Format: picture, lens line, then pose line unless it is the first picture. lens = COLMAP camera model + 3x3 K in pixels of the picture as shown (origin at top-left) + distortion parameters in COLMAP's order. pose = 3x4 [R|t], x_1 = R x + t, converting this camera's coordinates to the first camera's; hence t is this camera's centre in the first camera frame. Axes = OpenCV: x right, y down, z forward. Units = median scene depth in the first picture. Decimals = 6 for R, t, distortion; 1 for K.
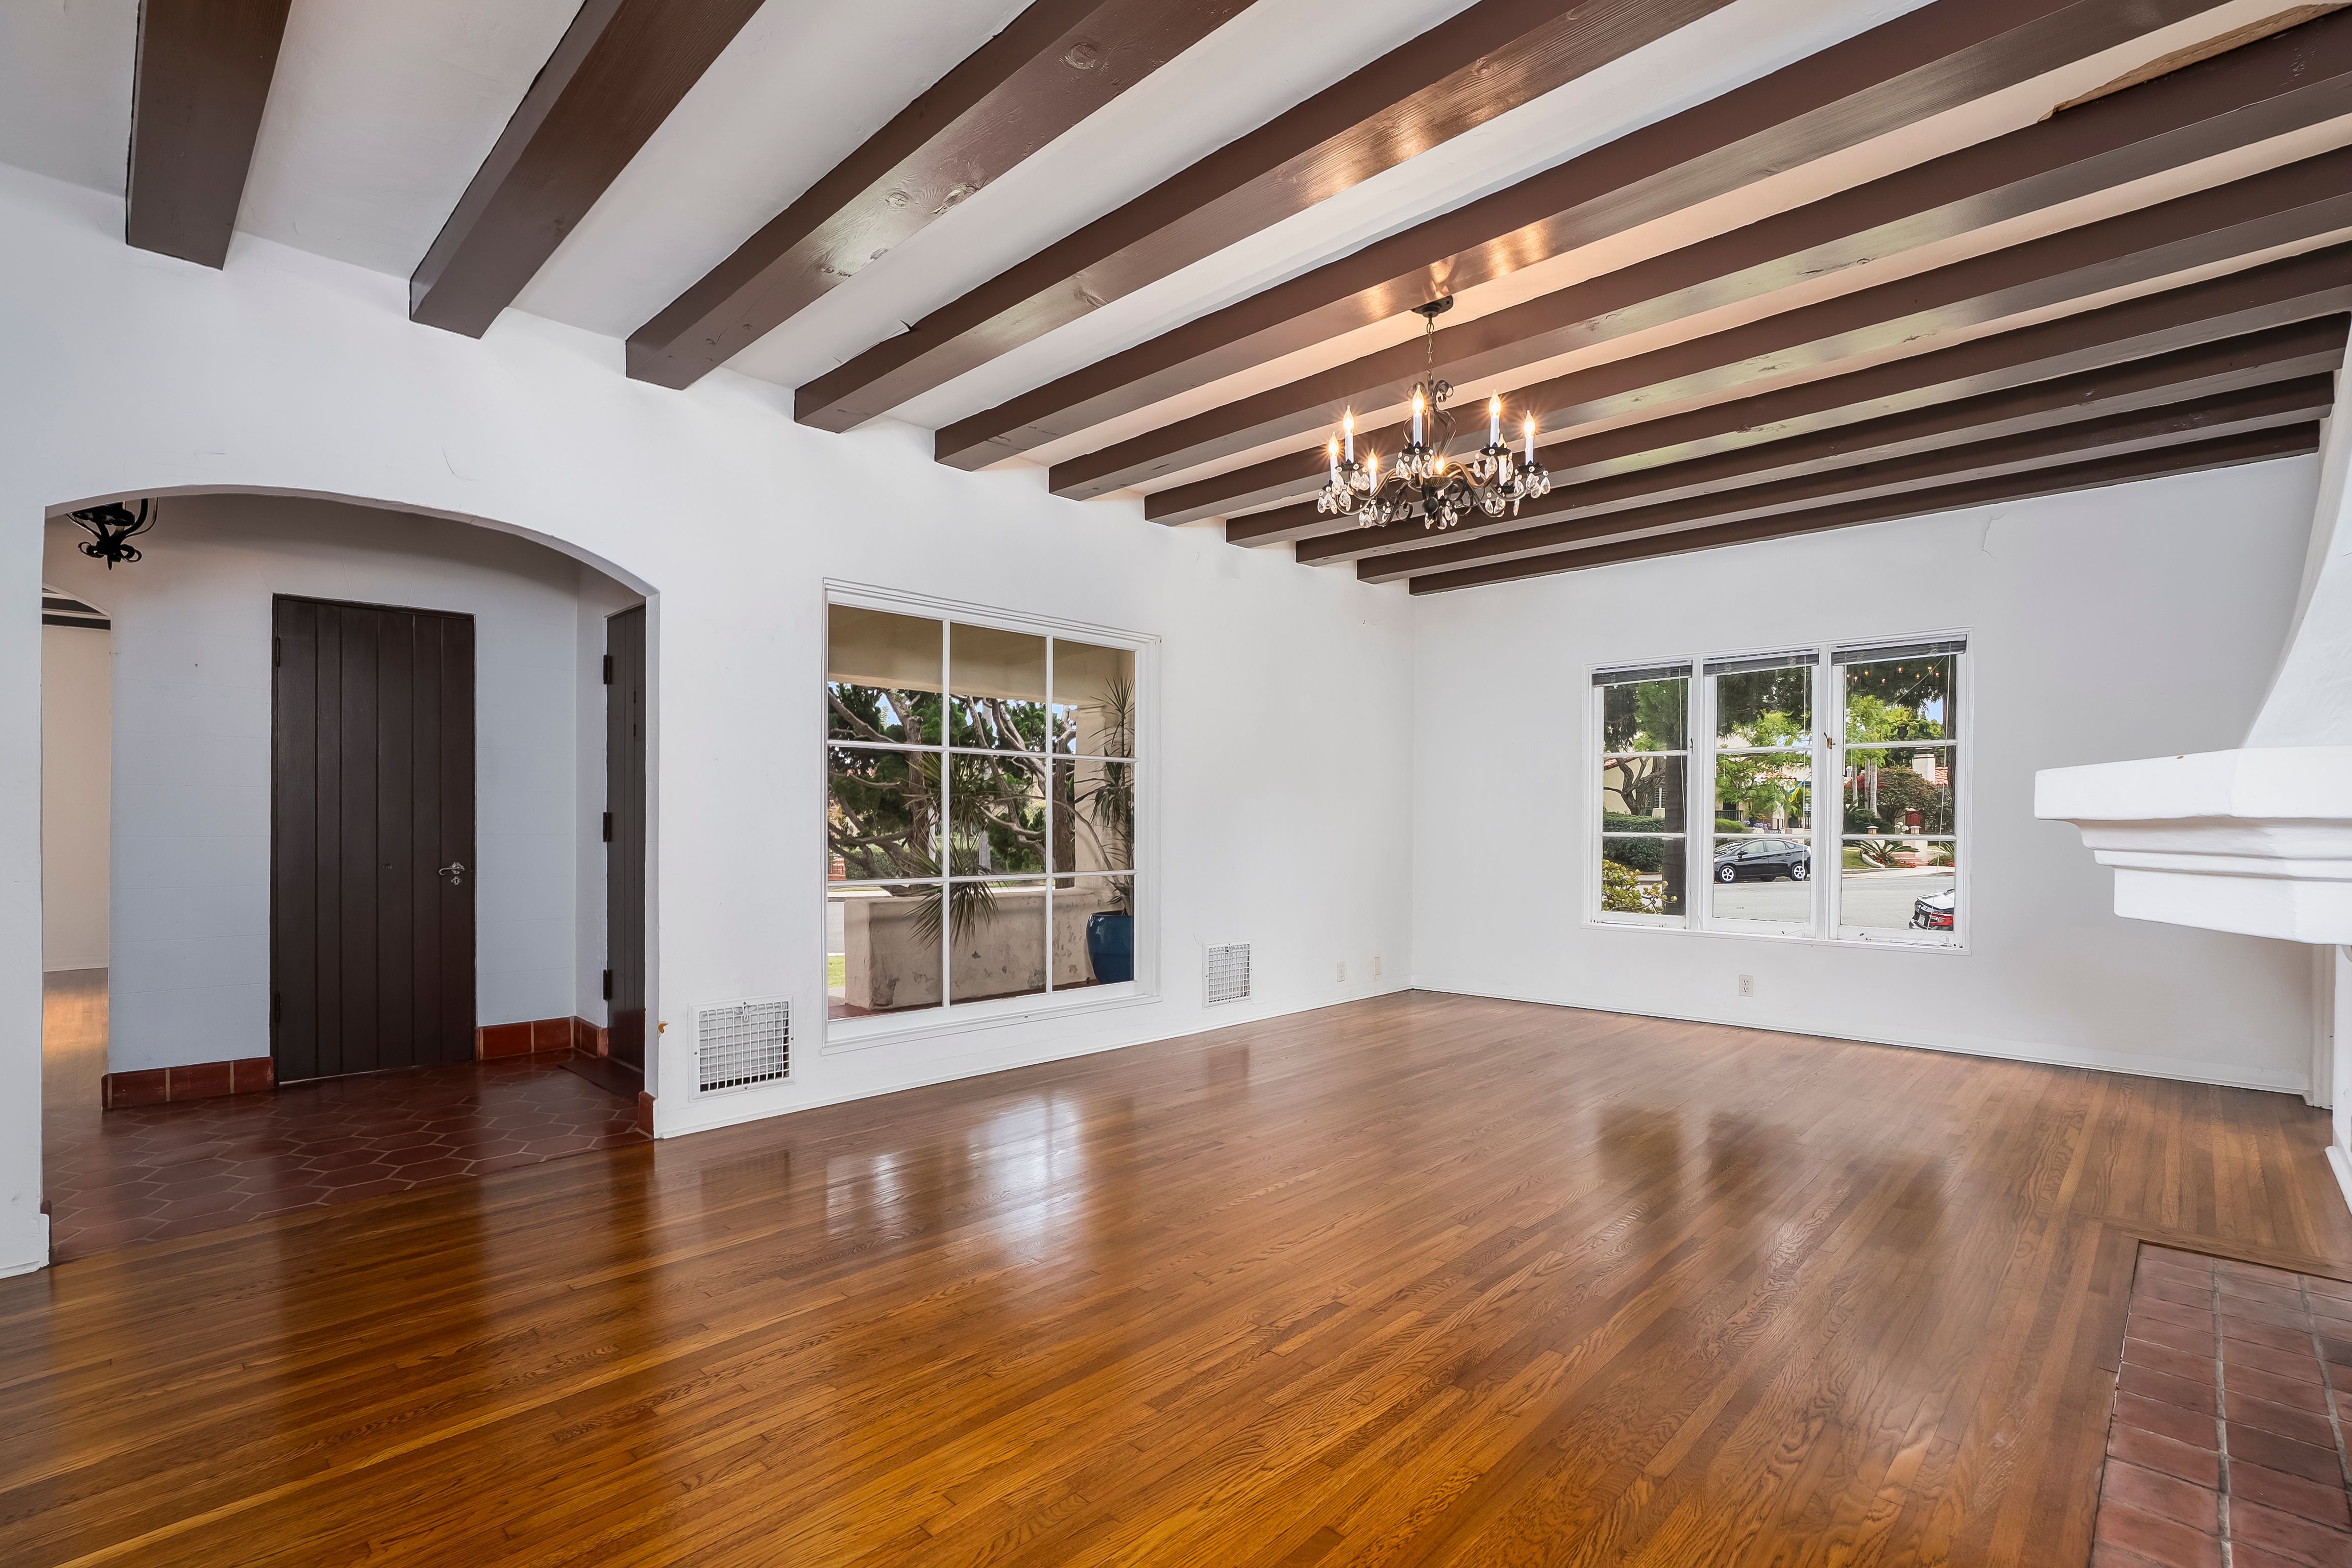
lens RADIAL K [[1077.8, 0, 1177.6], [0, 1077.8, 809.0], [0, 0, 1]] dist [-0.024473, 0.004822]
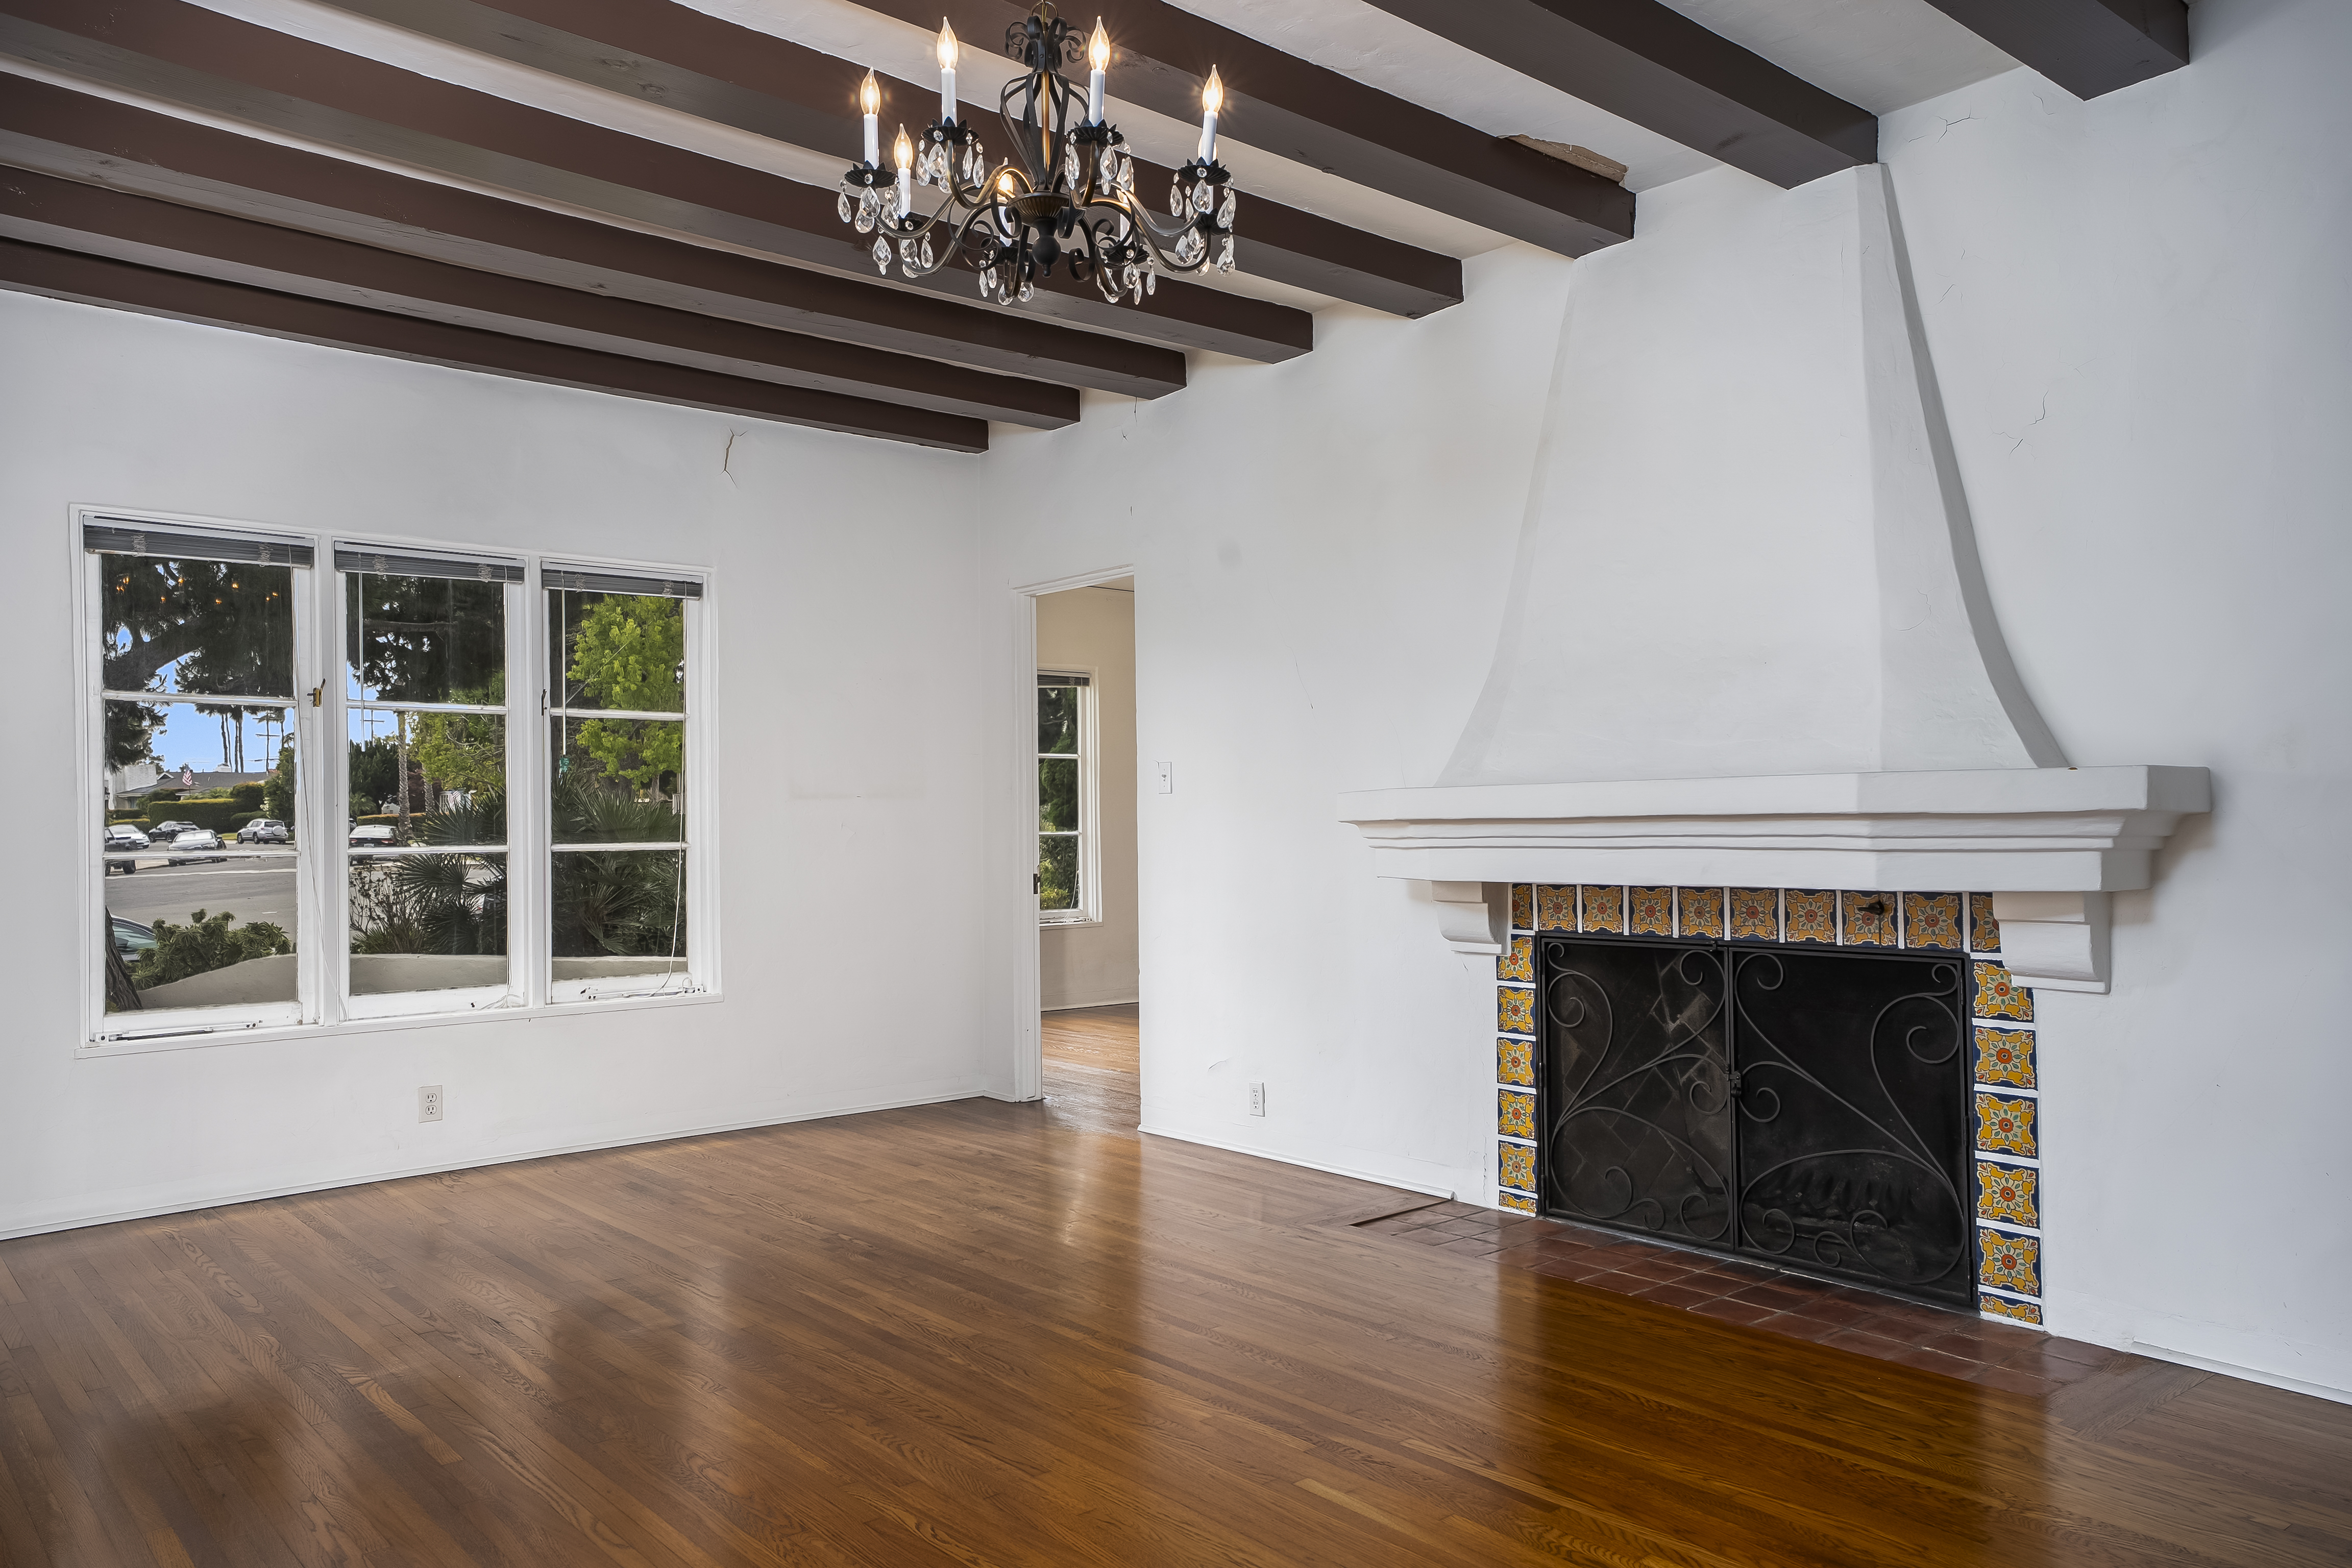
lens RADIAL K [[1652.8, 0, 1167.1], [0, 1652.8, 800.1], [0, 0, 1]] dist [0.042238, 0.001283]
pose [[0.098258, 0.007223, 0.995135, -0.365508], [-0.002771, 0.999972, -0.006985, 0.001676], [-0.995157, -0.002071, 0.098276, 0.515995]]
